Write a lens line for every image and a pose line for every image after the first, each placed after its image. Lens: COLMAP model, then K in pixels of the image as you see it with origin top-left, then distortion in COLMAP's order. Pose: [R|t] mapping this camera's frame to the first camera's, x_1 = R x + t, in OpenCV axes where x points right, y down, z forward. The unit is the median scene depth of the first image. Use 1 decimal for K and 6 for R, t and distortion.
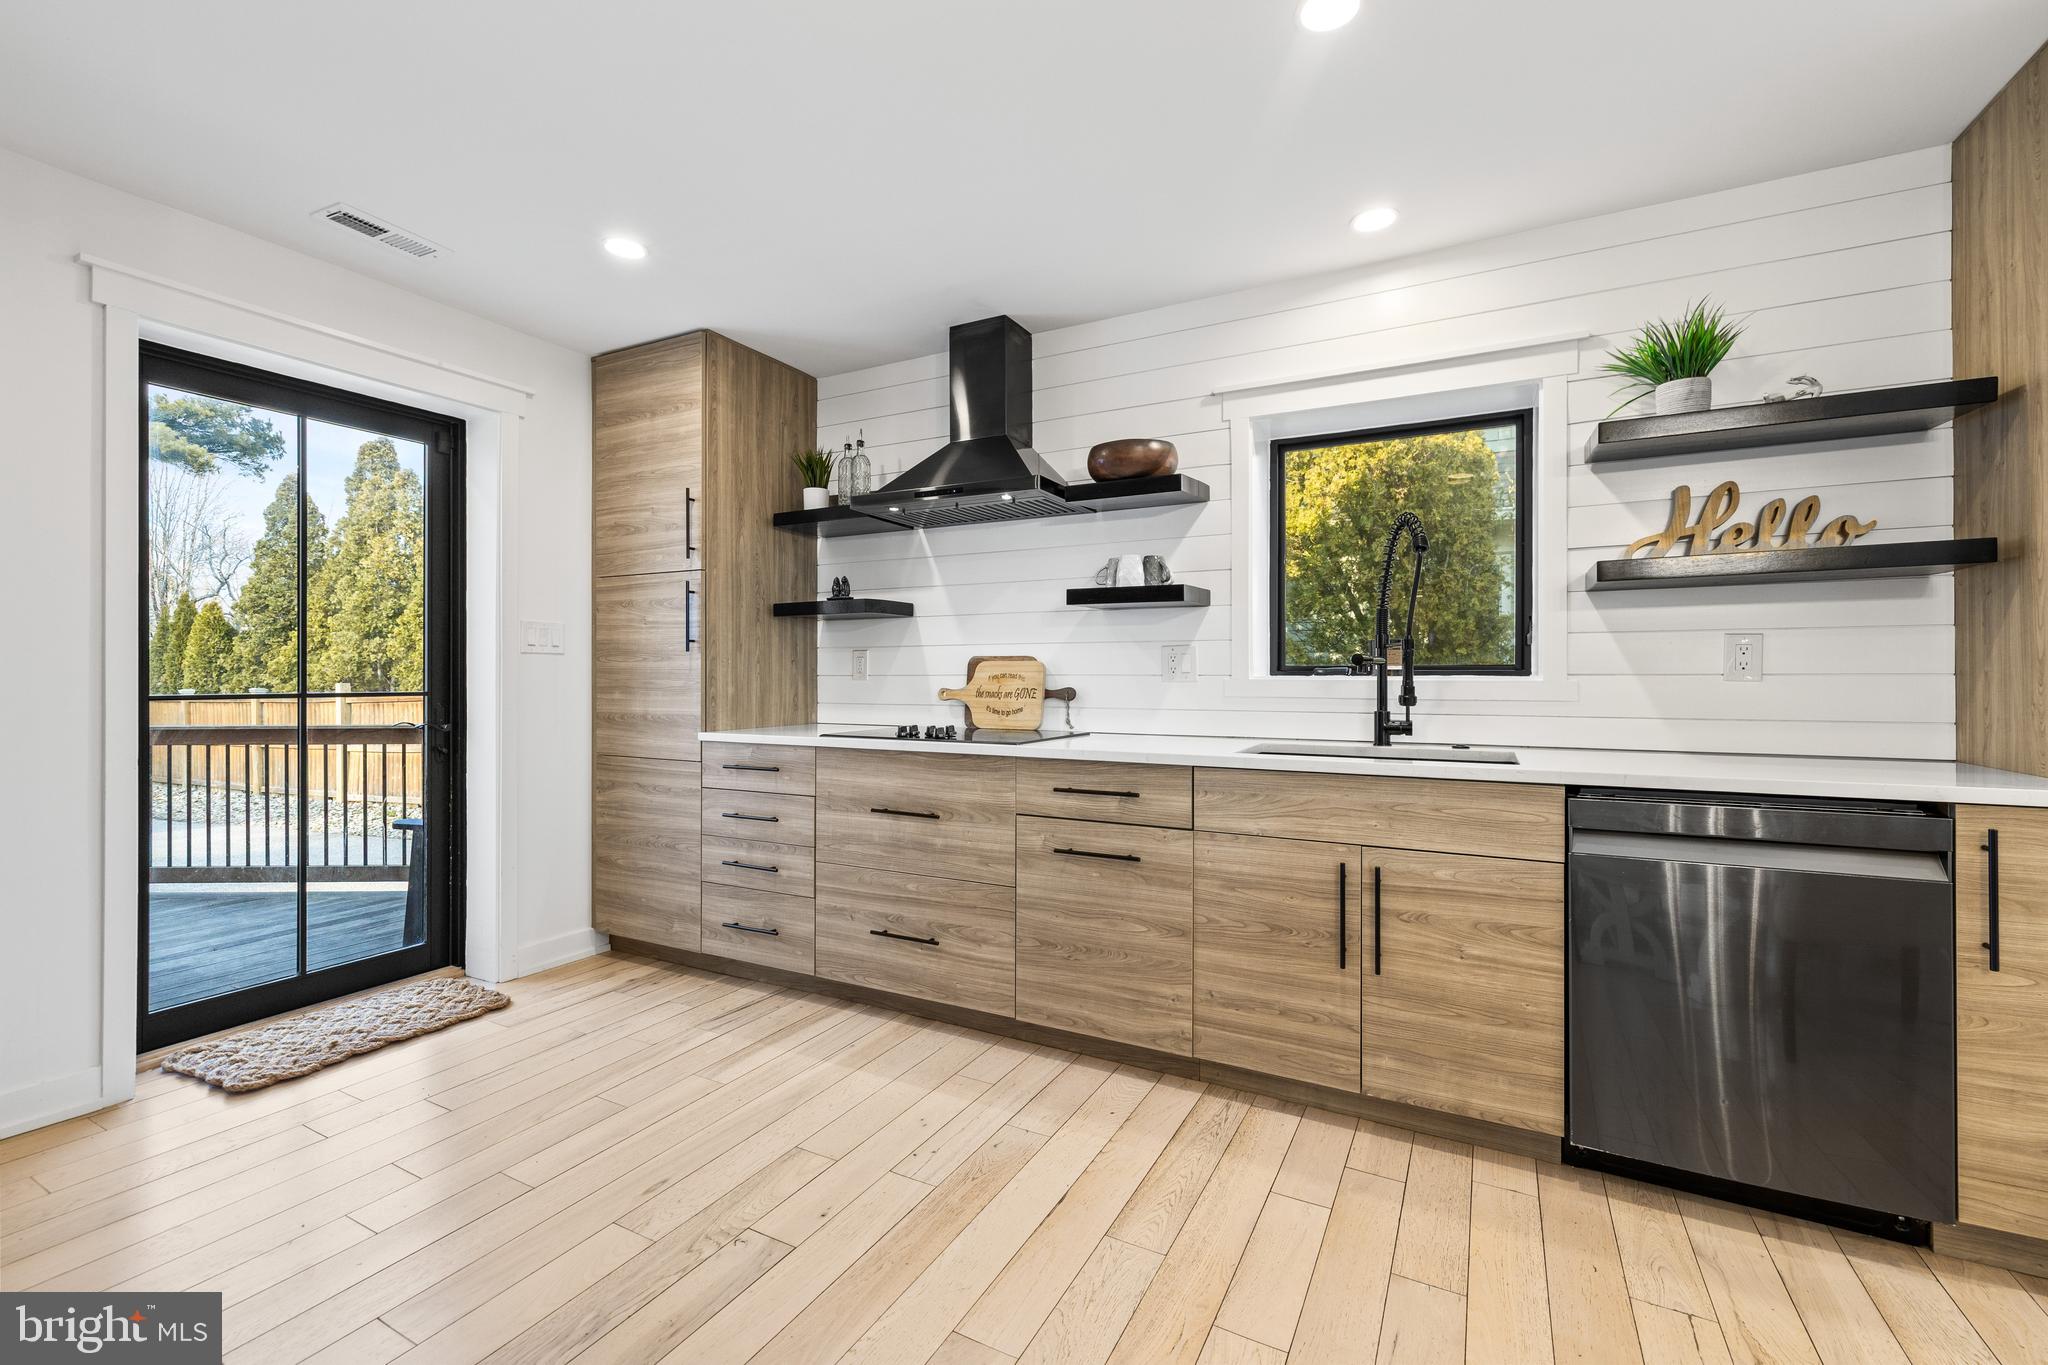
lens RADIAL K [[861.9, 0, 1025.8], [0, 861.9, 674.0], [0, 0, 1]] dist [0.000944, 0.000506]
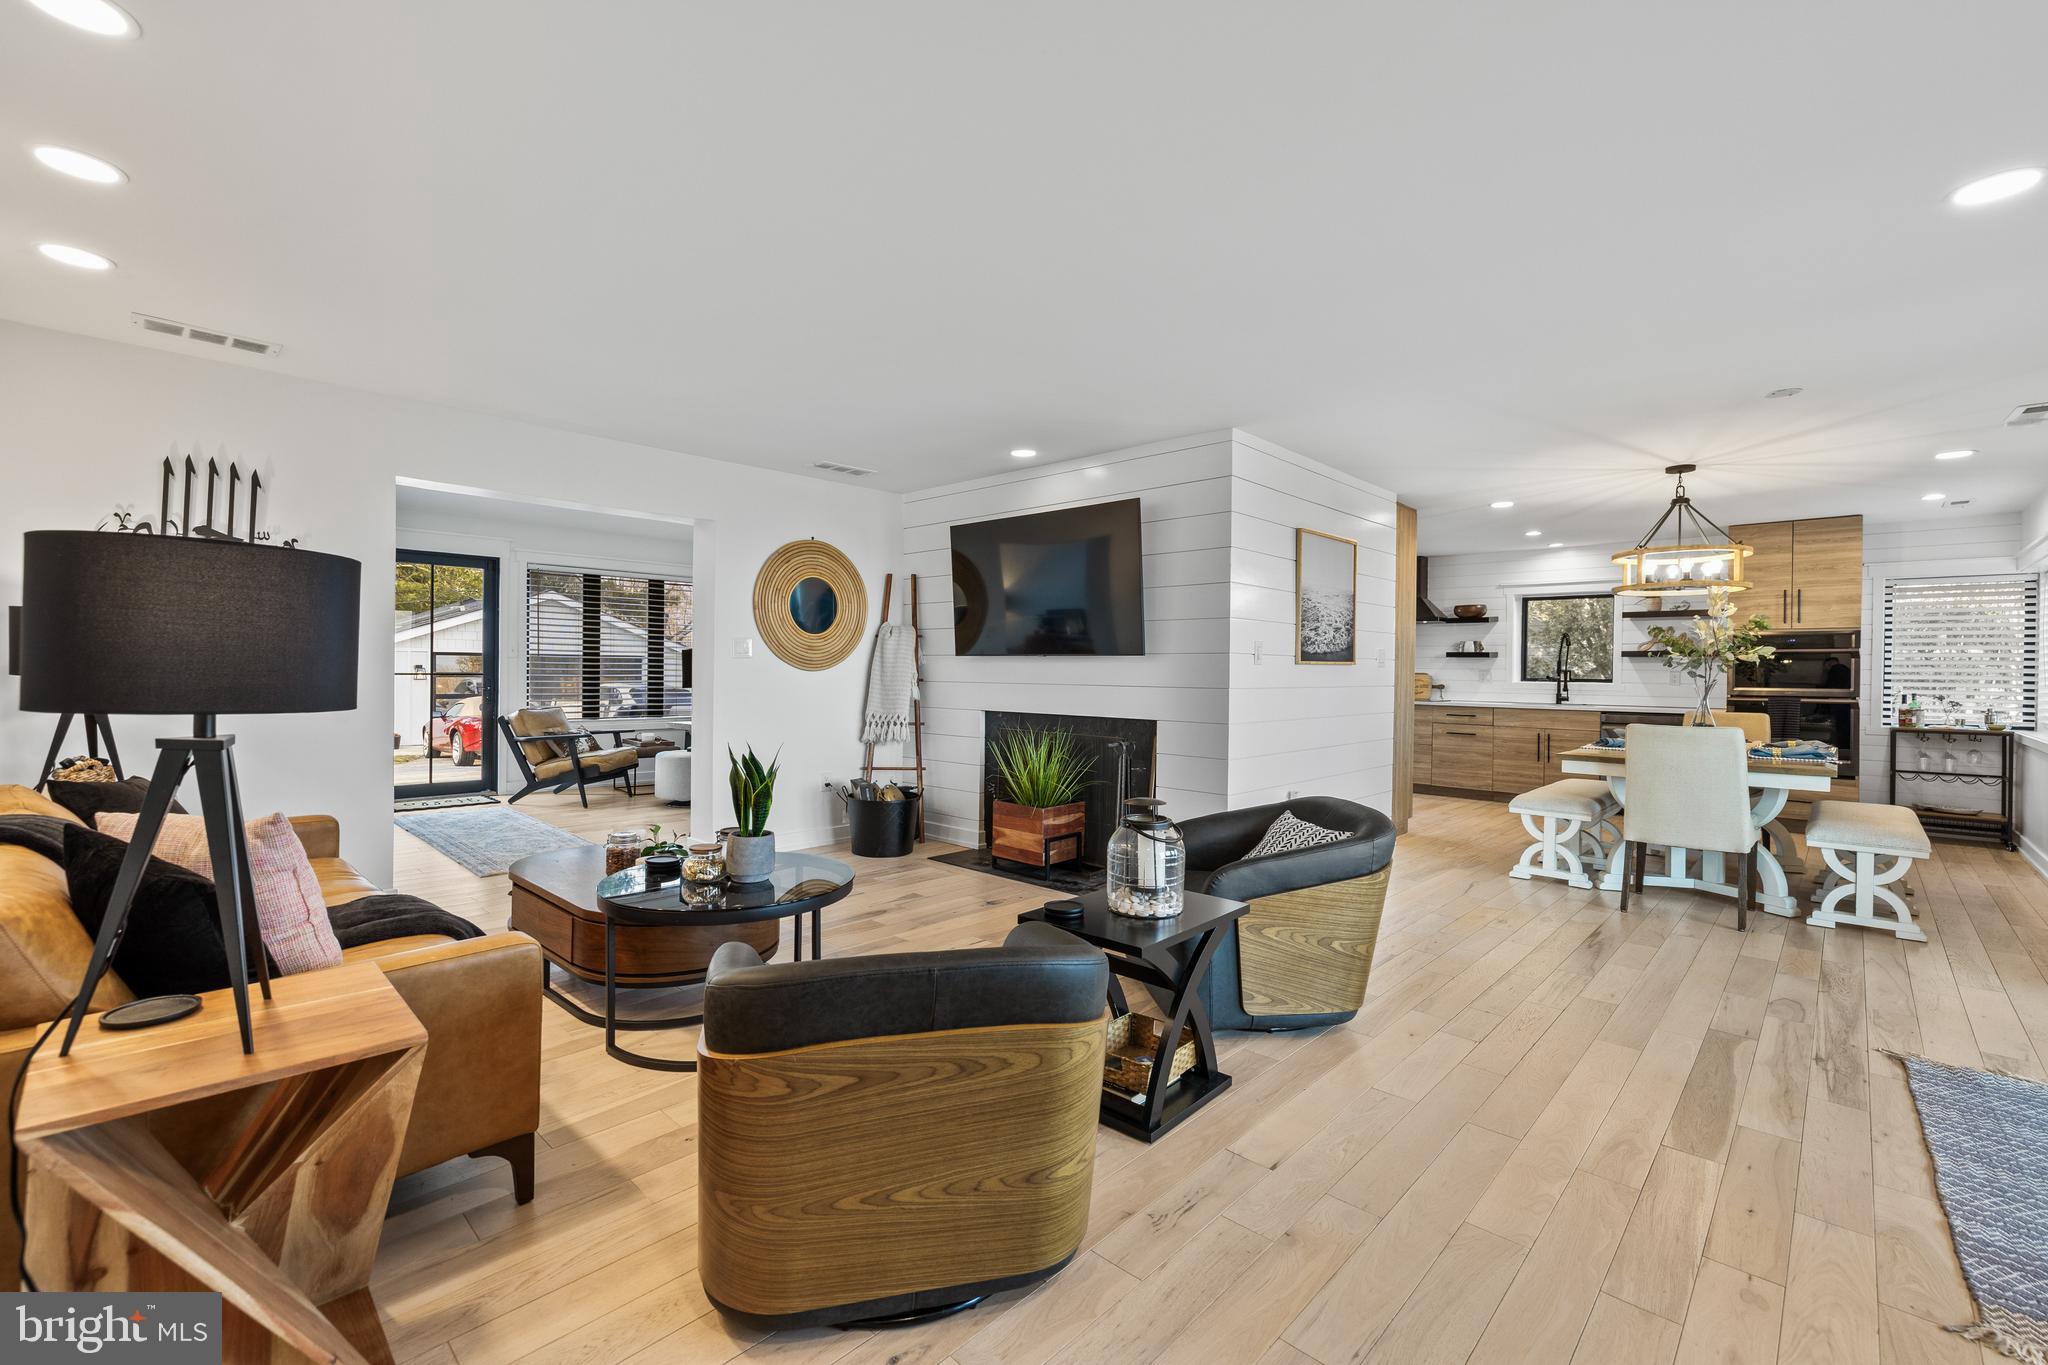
lens RADIAL K [[868.6, 0, 1027.3], [0, 868.6, 674.6], [0, 0, 1]] dist [0.000491, 0.000068]
pose [[0.965806, 0.012879, -0.258945, -0.541057], [-0.011305, 0.999907, 0.007566, -0.023610], [0.259018, -0.004380, 0.965862, -2.169337]]
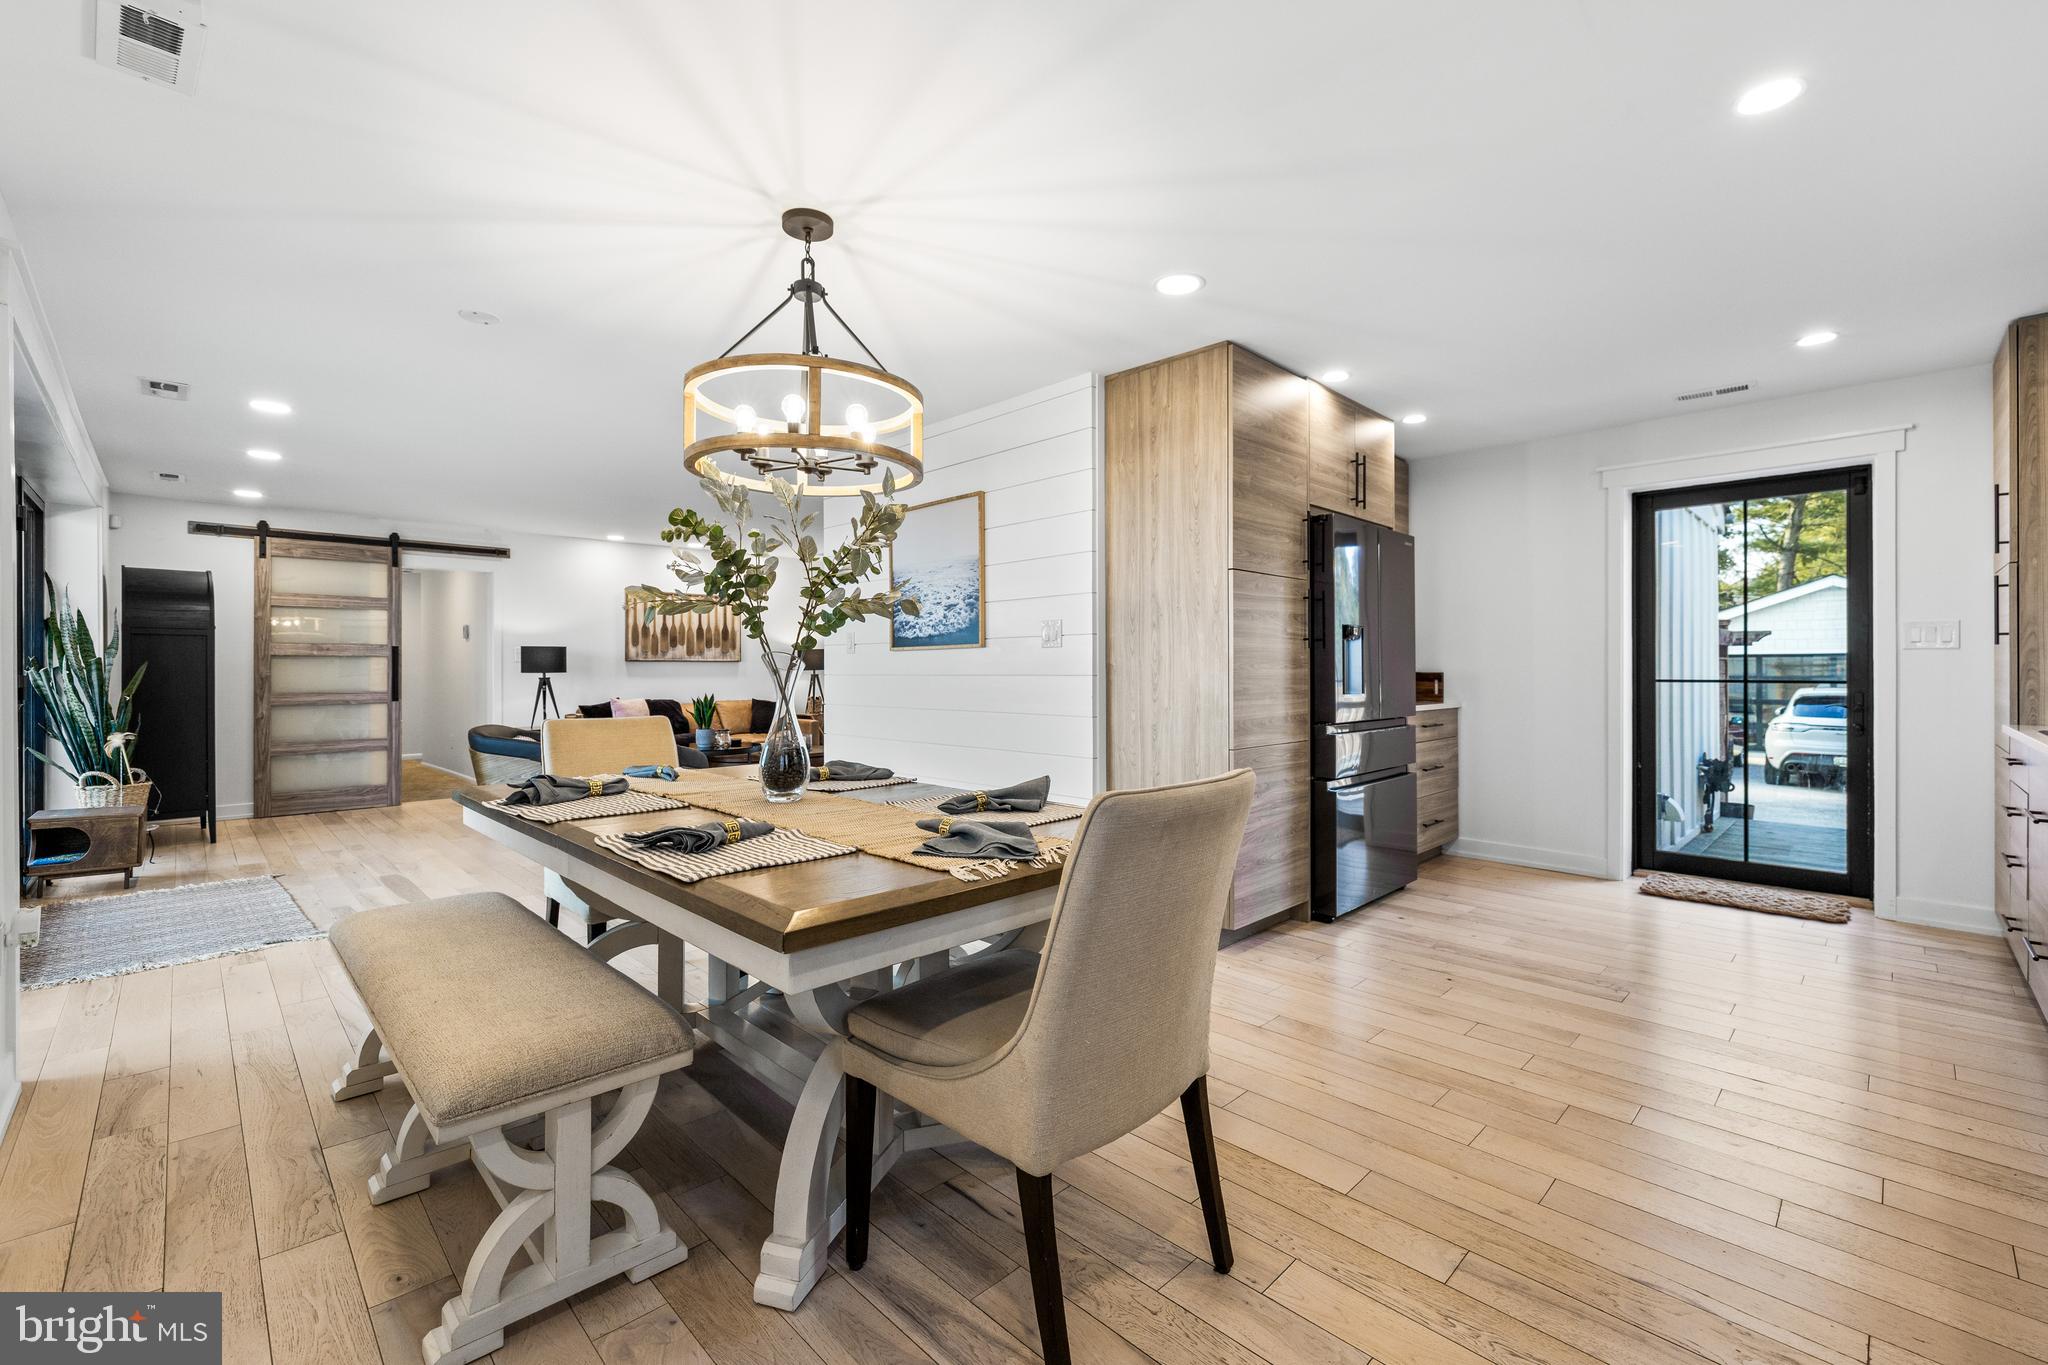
lens RADIAL K [[861.9, 0, 1025.8], [0, 861.9, 674.0], [0, 0, 1]] dist [0.000944, 0.000506]
pose [[-0.292576, 0.005095, -0.956229, 0.951091], [0.004058, 0.999983, 0.004086, -0.000125], [0.956234, -0.002685, -0.292592, 0.203980]]
